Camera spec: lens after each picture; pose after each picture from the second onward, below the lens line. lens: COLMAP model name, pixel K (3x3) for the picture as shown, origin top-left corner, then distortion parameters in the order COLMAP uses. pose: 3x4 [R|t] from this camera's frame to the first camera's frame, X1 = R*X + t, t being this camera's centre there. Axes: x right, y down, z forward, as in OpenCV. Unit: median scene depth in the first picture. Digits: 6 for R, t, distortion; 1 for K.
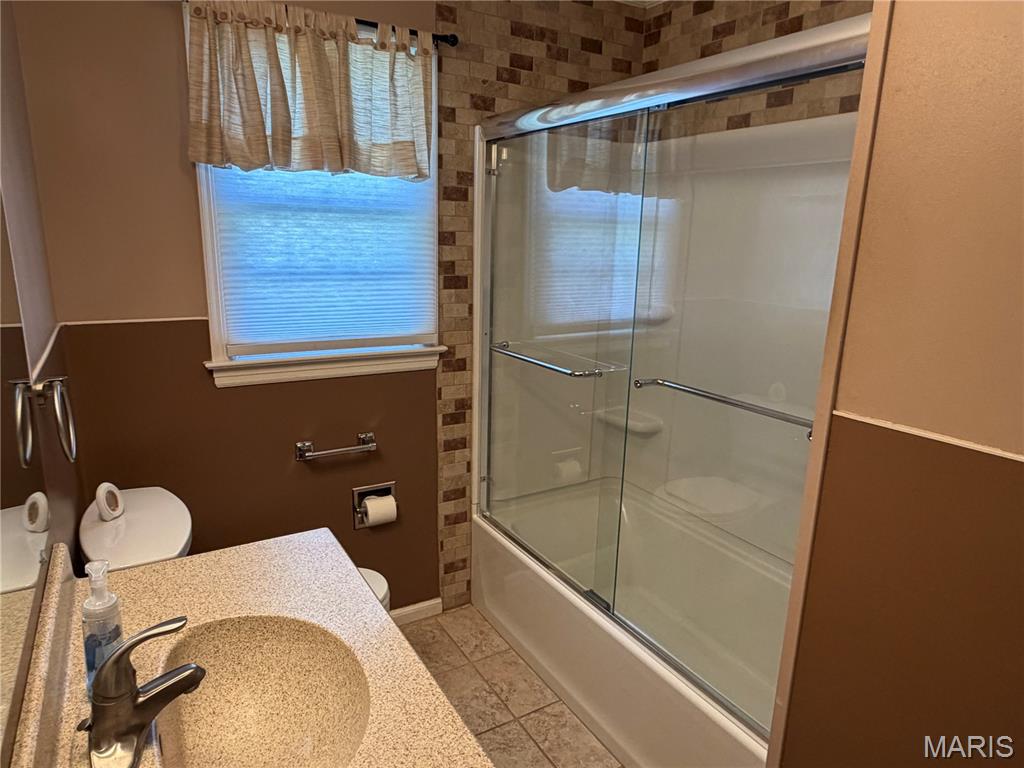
lens RADIAL K [[635.8, 0, 507.3], [0, 635.8, 390.2], [0, 0, 1]] dist [0.001679, 0.001656]
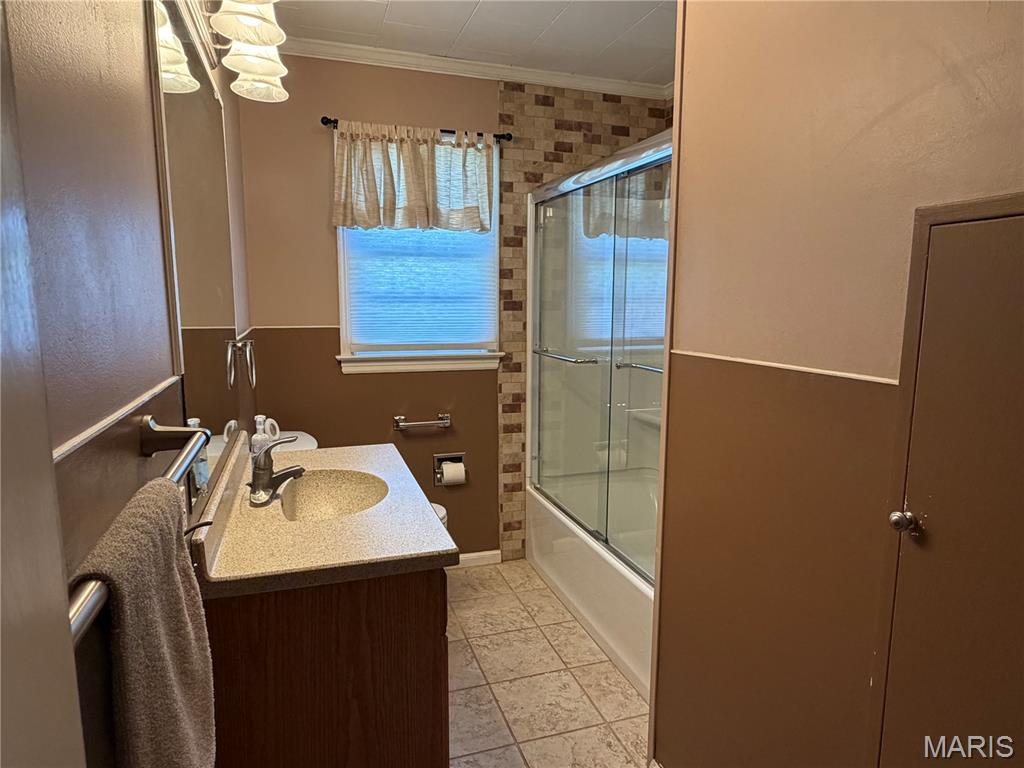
lens RADIAL K [[621.3, 0, 510.3], [0, 621.3, 387.7], [0, 0, 1]] dist [0.004417, 0.002727]
pose [[0.976278, 0.011454, -0.216219, 0.212575], [-0.032153, 0.995197, -0.092460, 0.133903], [0.214121, 0.097219, 0.971957, -0.288878]]
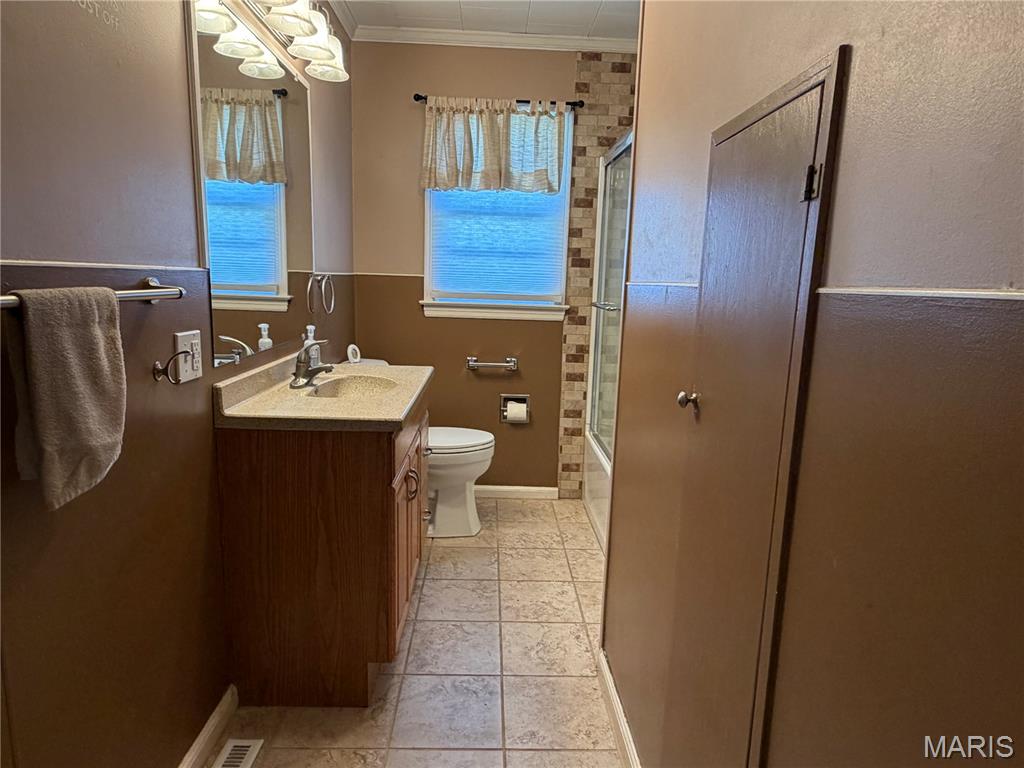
lens RADIAL K [[621.3, 0, 510.3], [0, 621.3, 387.7], [0, 0, 1]] dist [0.004417, 0.002727]
pose [[0.874399, 0.087530, -0.477247, 0.510731], [-0.123732, 0.991300, -0.044887, 0.210698], [0.469166, 0.098300, 0.877622, -0.322149]]
